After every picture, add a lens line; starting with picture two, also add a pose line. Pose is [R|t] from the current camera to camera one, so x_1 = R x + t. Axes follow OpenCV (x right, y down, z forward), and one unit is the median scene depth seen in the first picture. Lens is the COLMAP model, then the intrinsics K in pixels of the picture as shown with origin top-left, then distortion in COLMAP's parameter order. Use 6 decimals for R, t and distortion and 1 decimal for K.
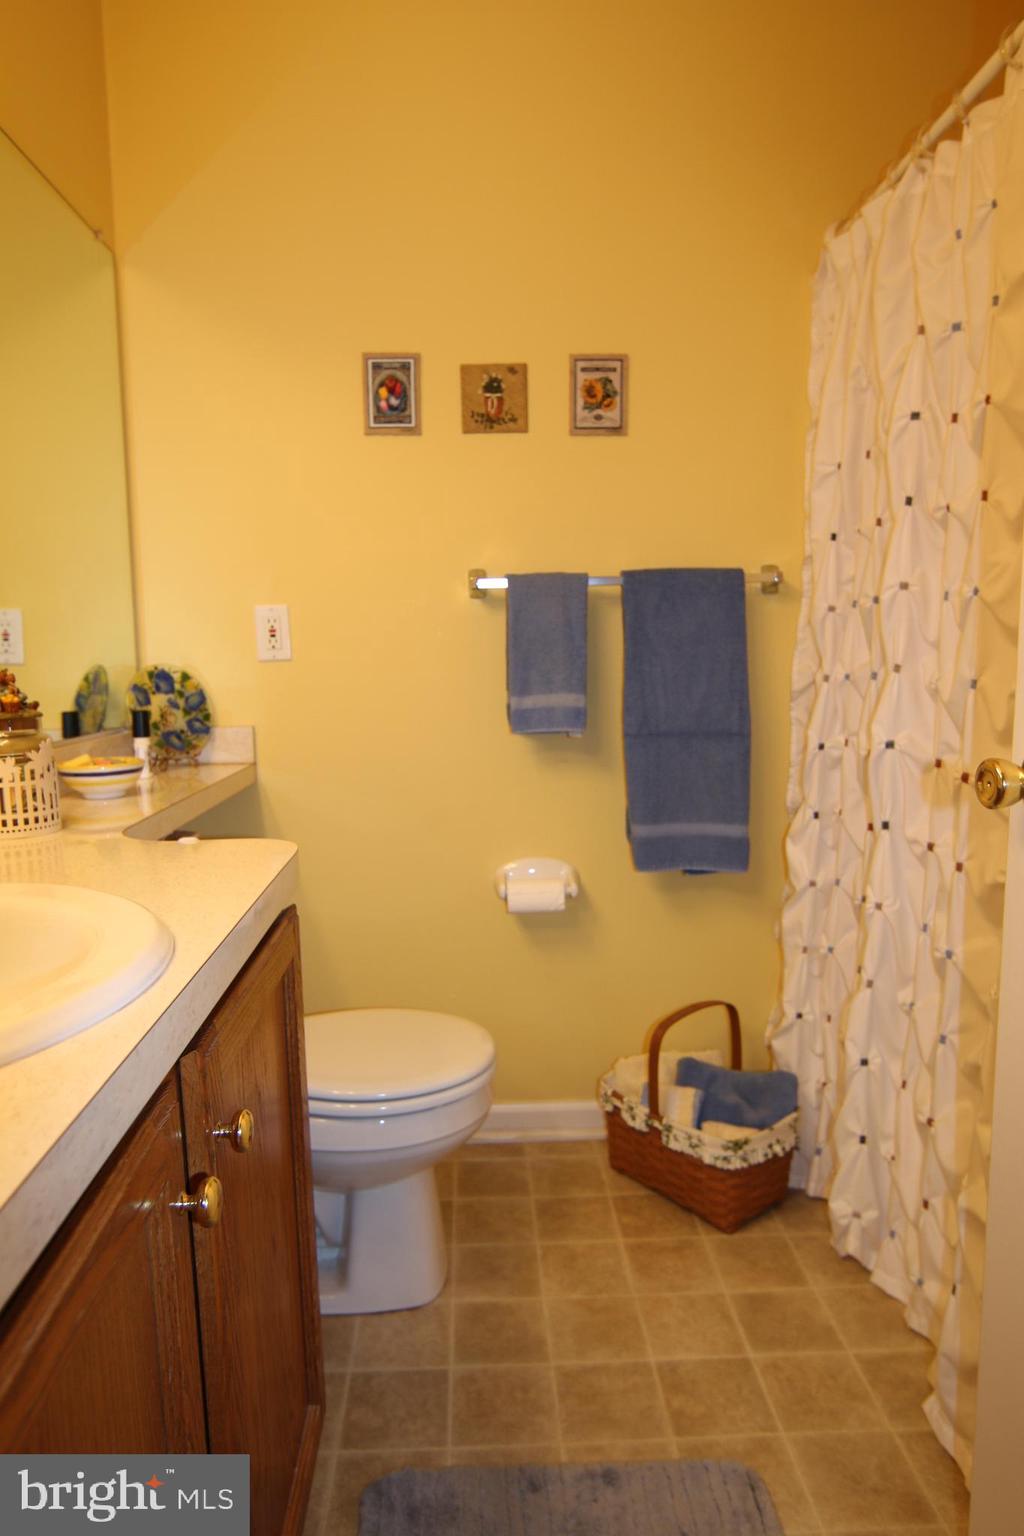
lens RADIAL K [[970.7, 0, 510.5], [0, 970.7, 765.6], [0, 0, 1]] dist [-0.022671, 0.010440]
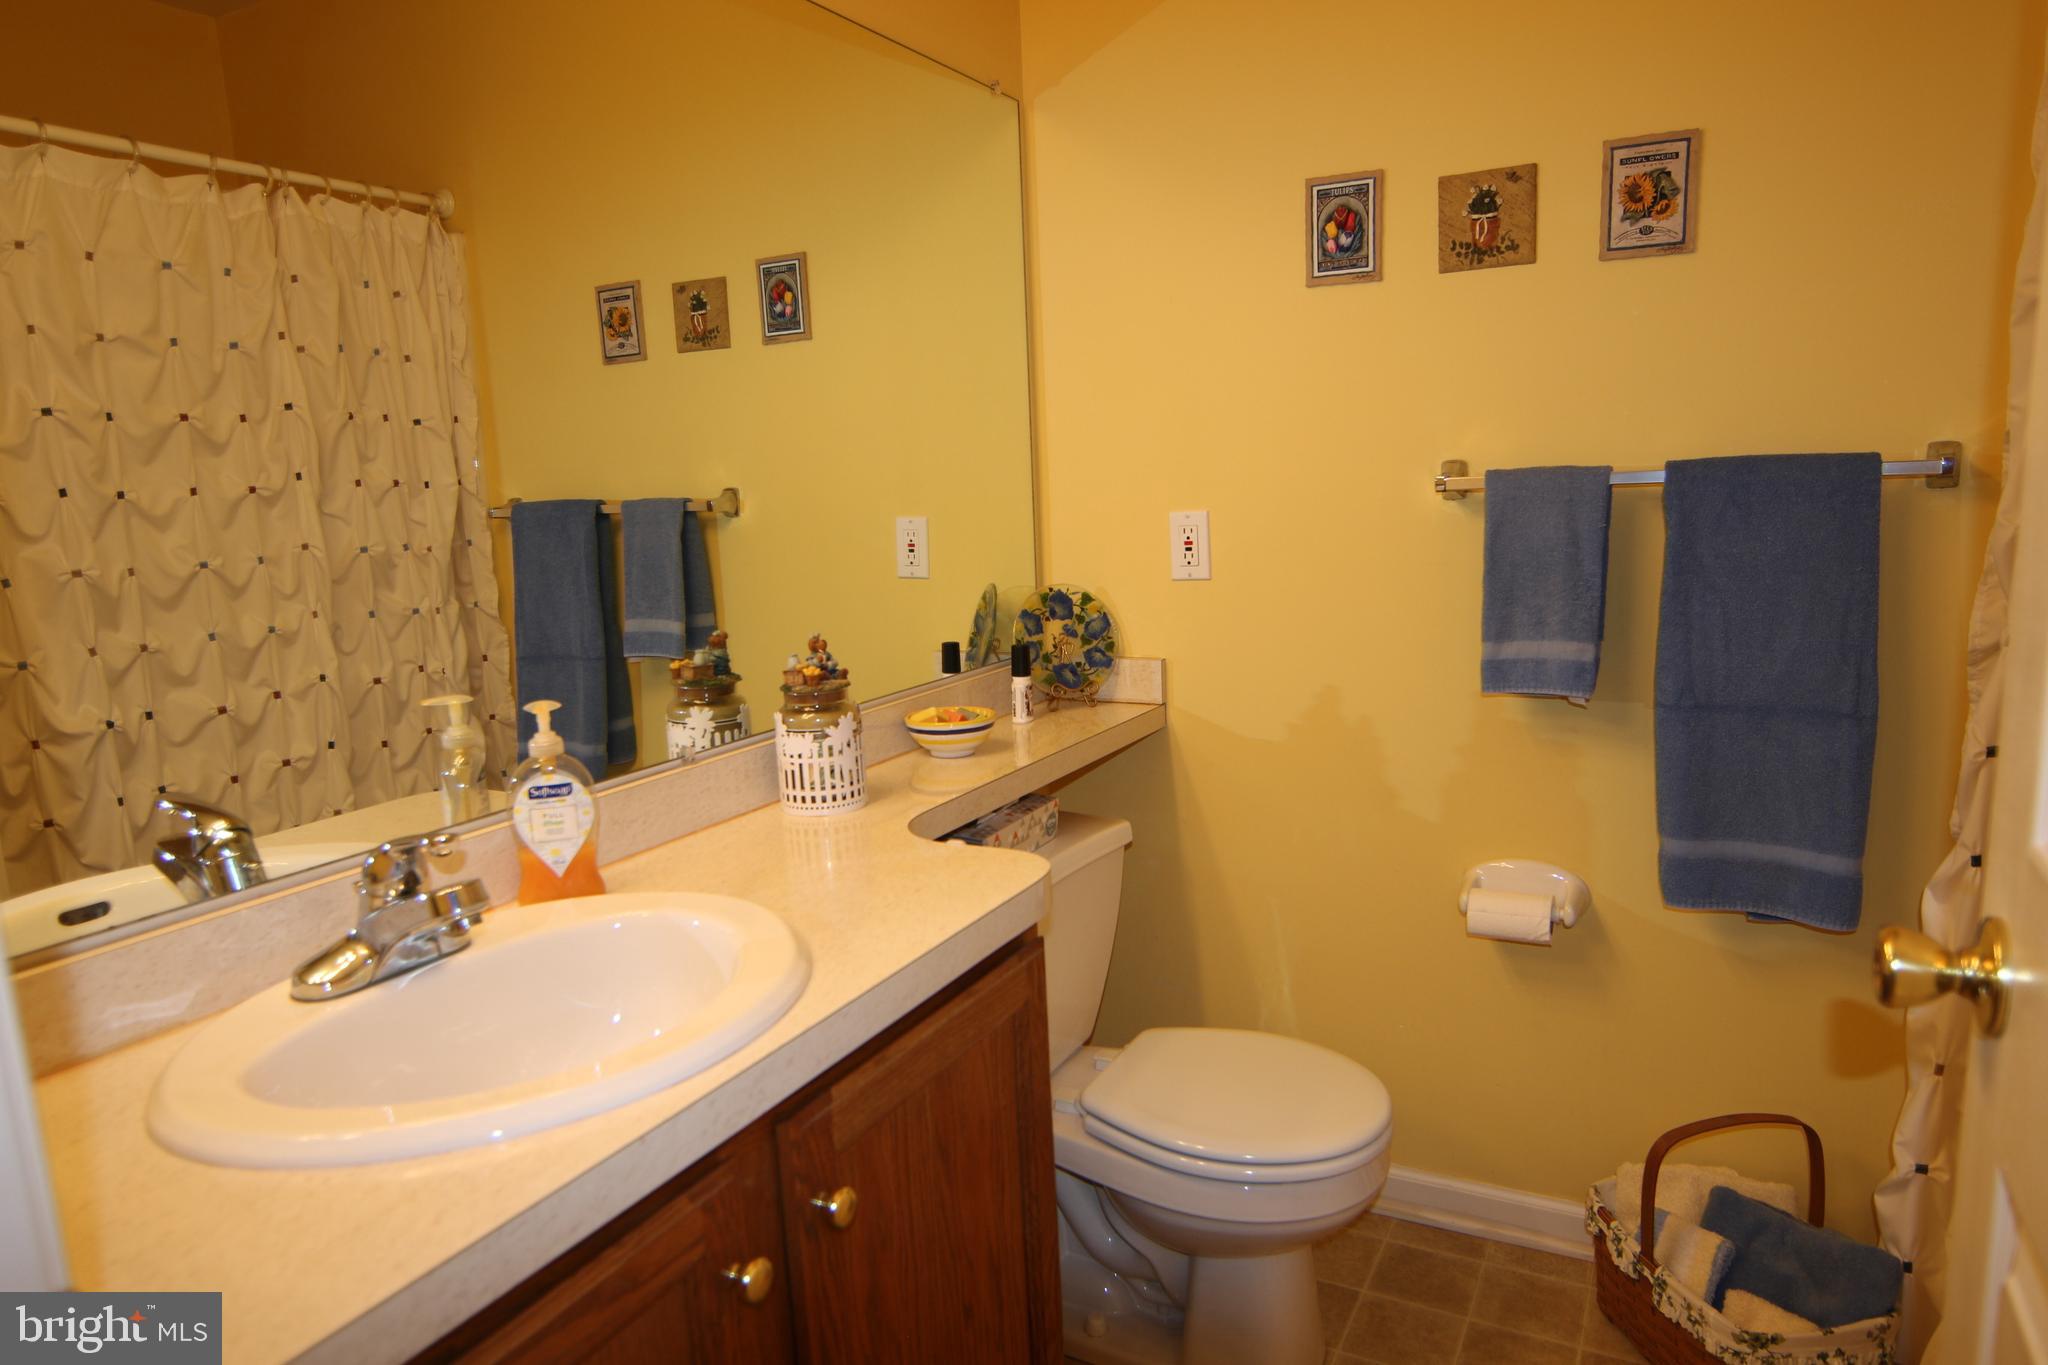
lens RADIAL K [[1294.3, 0, 1024.0], [0, 1294.3, 692.6], [0, 0, 1]] dist [-0.022671, 0.010440]
pose [[0.864222, 0.065513, -0.498828, 0.185723], [-0.034620, 0.996879, 0.070944, -0.089129], [0.501919, -0.044042, 0.863793, -0.002126]]
